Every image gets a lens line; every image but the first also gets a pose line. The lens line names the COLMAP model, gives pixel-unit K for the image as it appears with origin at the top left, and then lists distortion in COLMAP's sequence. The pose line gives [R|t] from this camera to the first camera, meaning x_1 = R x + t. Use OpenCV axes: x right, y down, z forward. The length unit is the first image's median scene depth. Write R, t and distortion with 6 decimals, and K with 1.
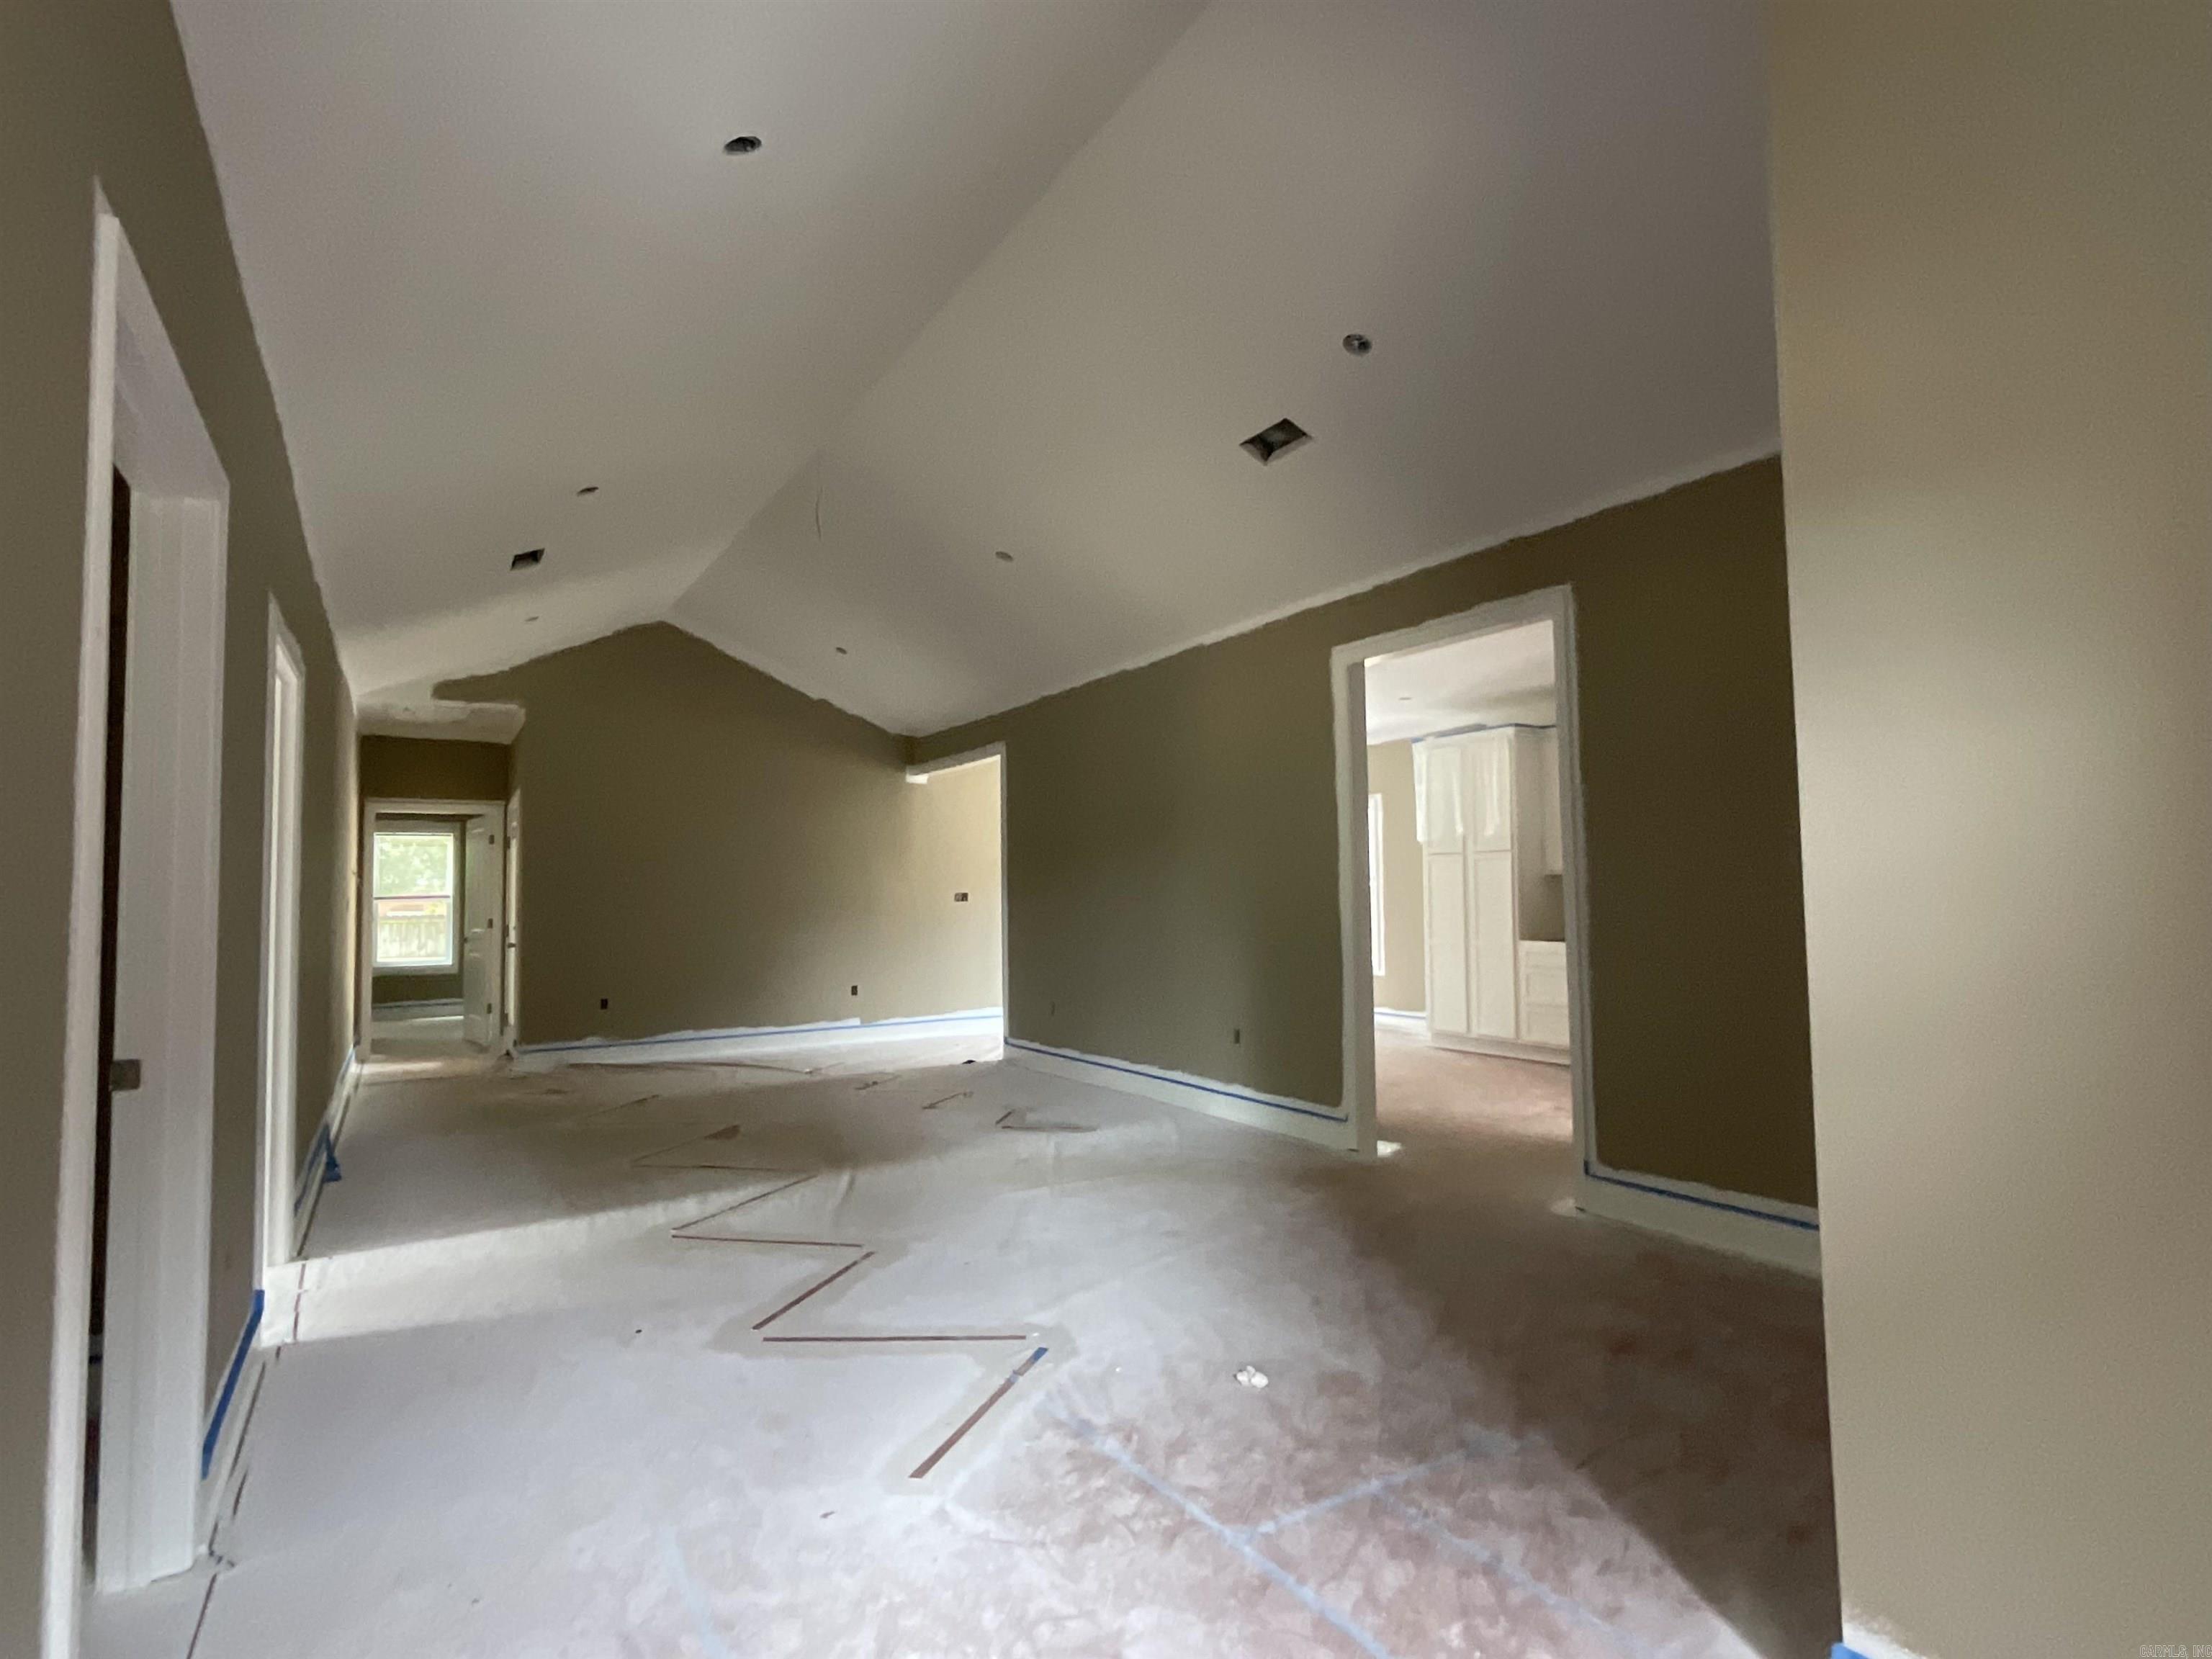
lens RADIAL K [[1130.0, 0, 1106.7], [0, 1130.0, 833.9], [0, 0, 1]] dist [0.000141, 0.008315]
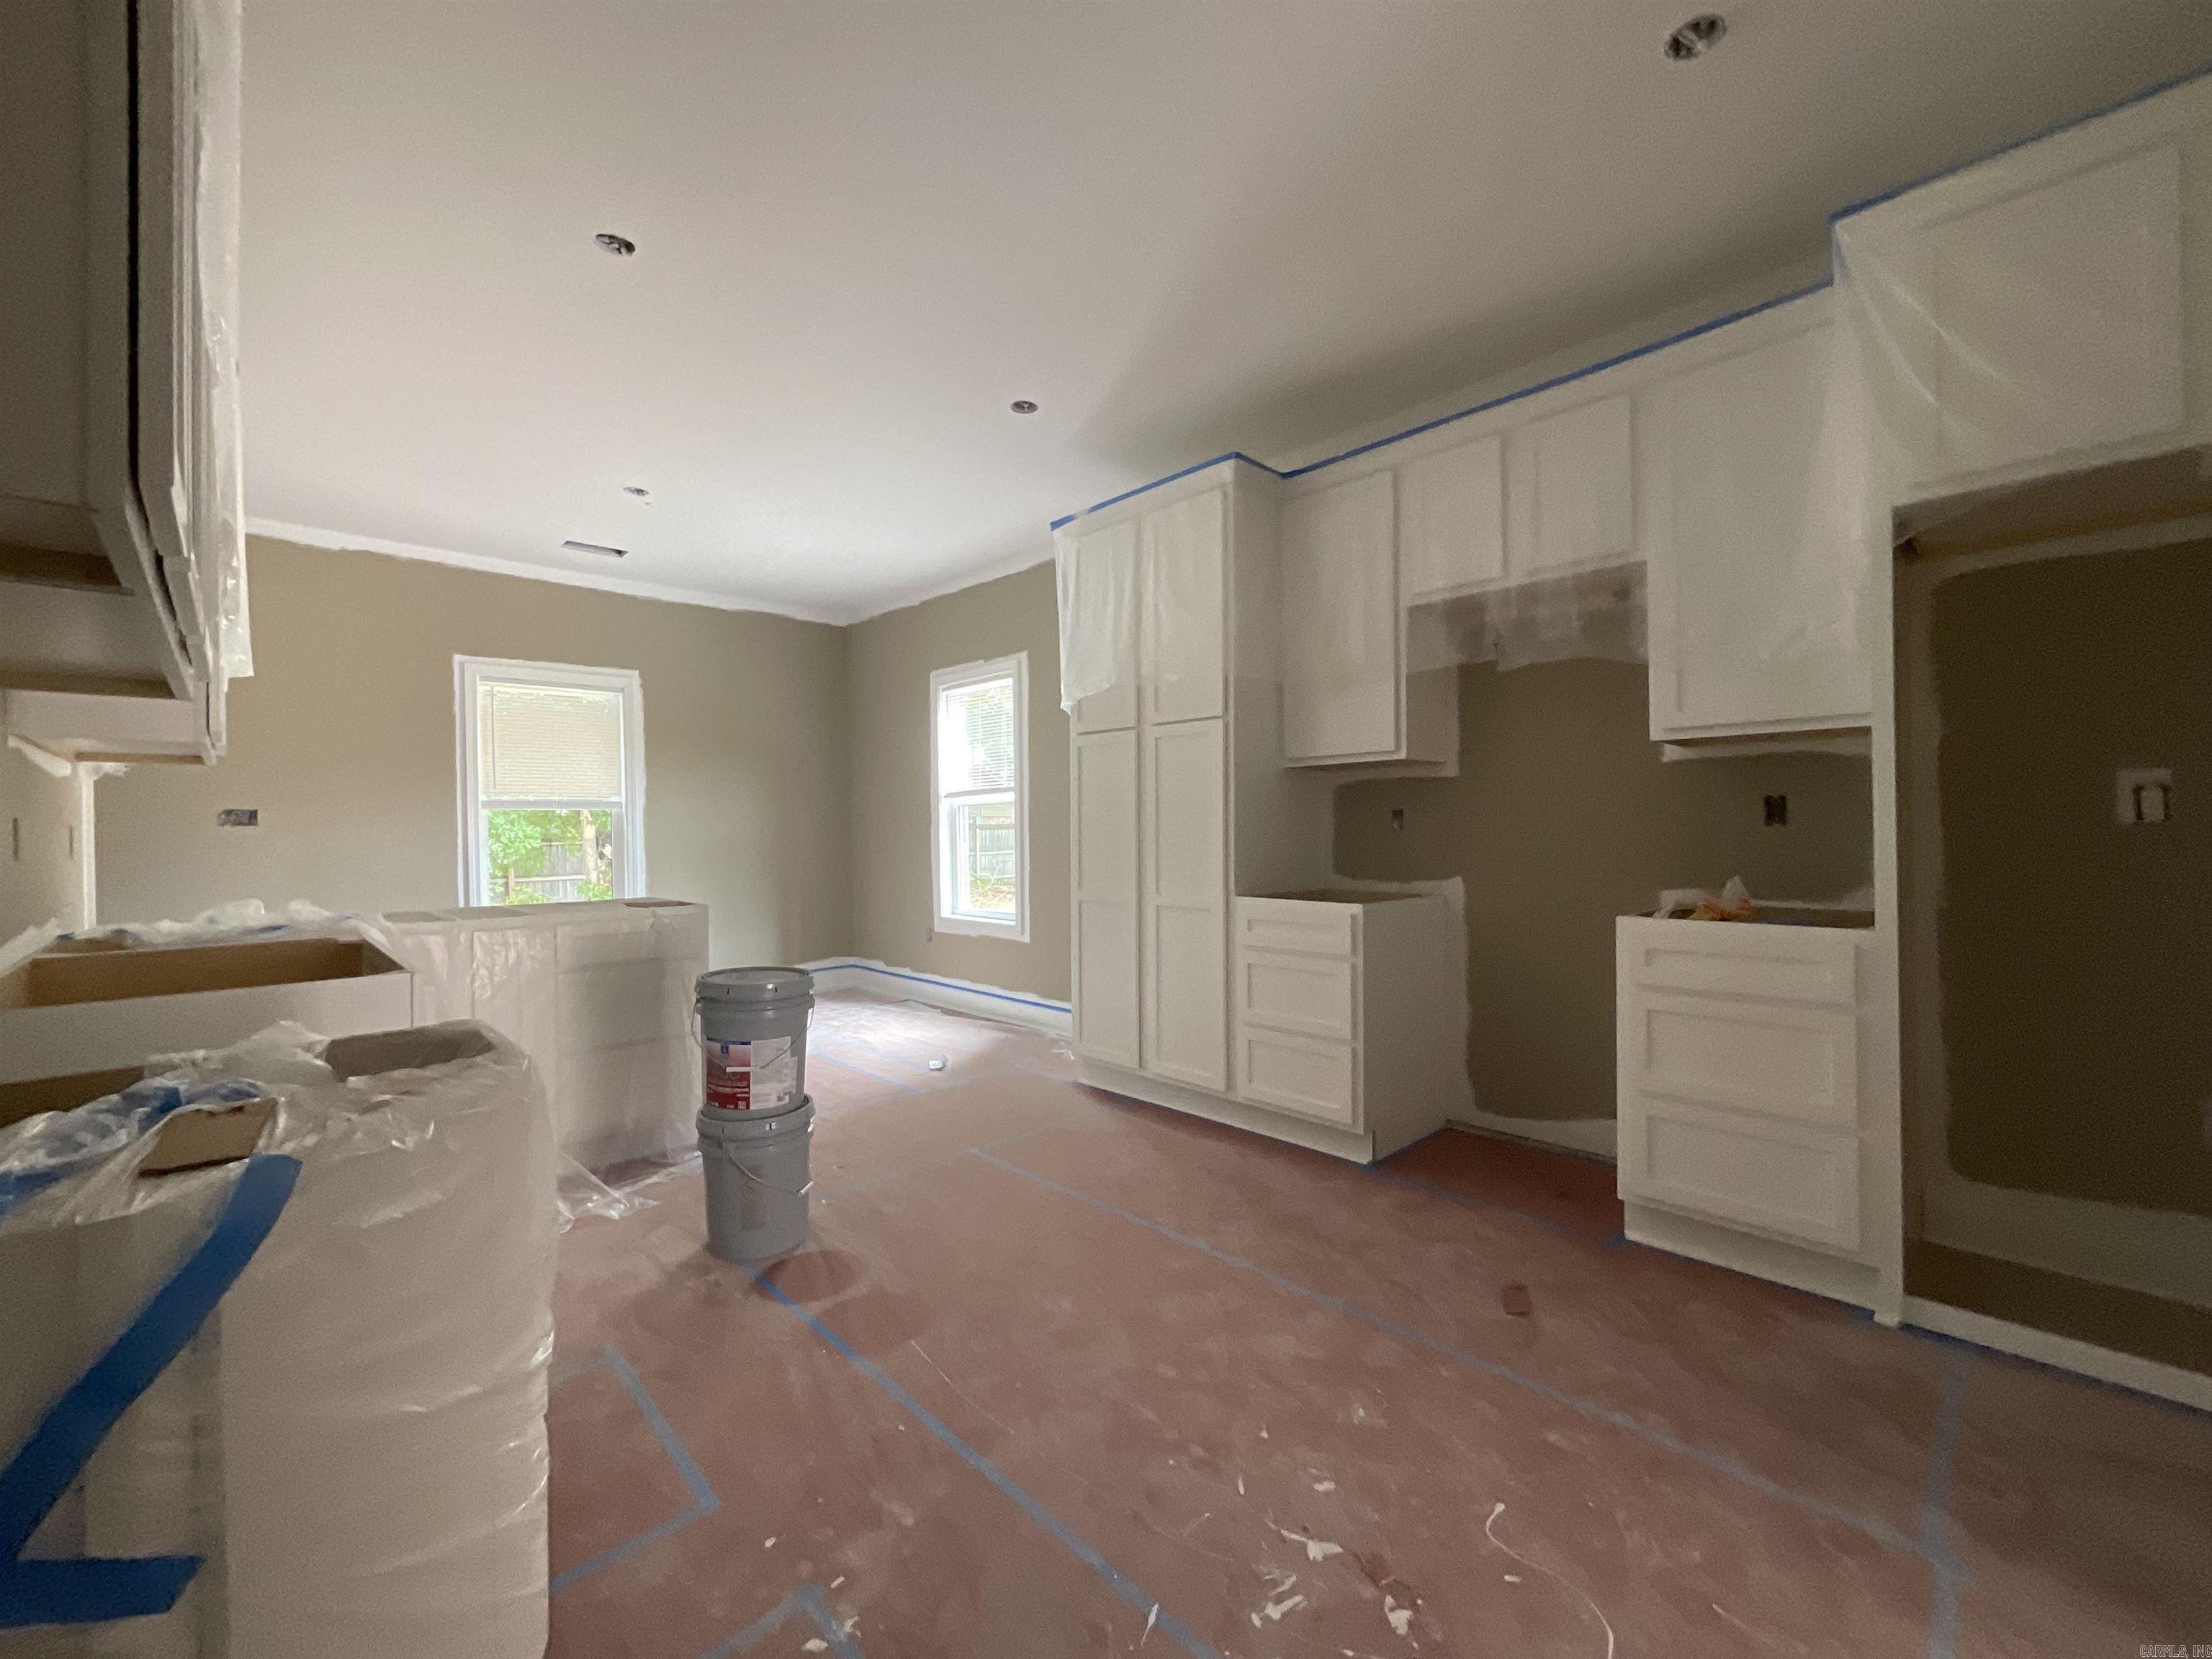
lens RADIAL K [[897.7, 0, 1105.7], [0, 897.7, 831.0], [0, 0, 1]] dist [-0.014340, 0.016210]
pose [[0.977795, 0.001177, 0.209558, 0.361387], [-0.011163, 0.998857, 0.046480, 0.077330], [-0.209264, -0.047788, 0.976691, 1.002893]]
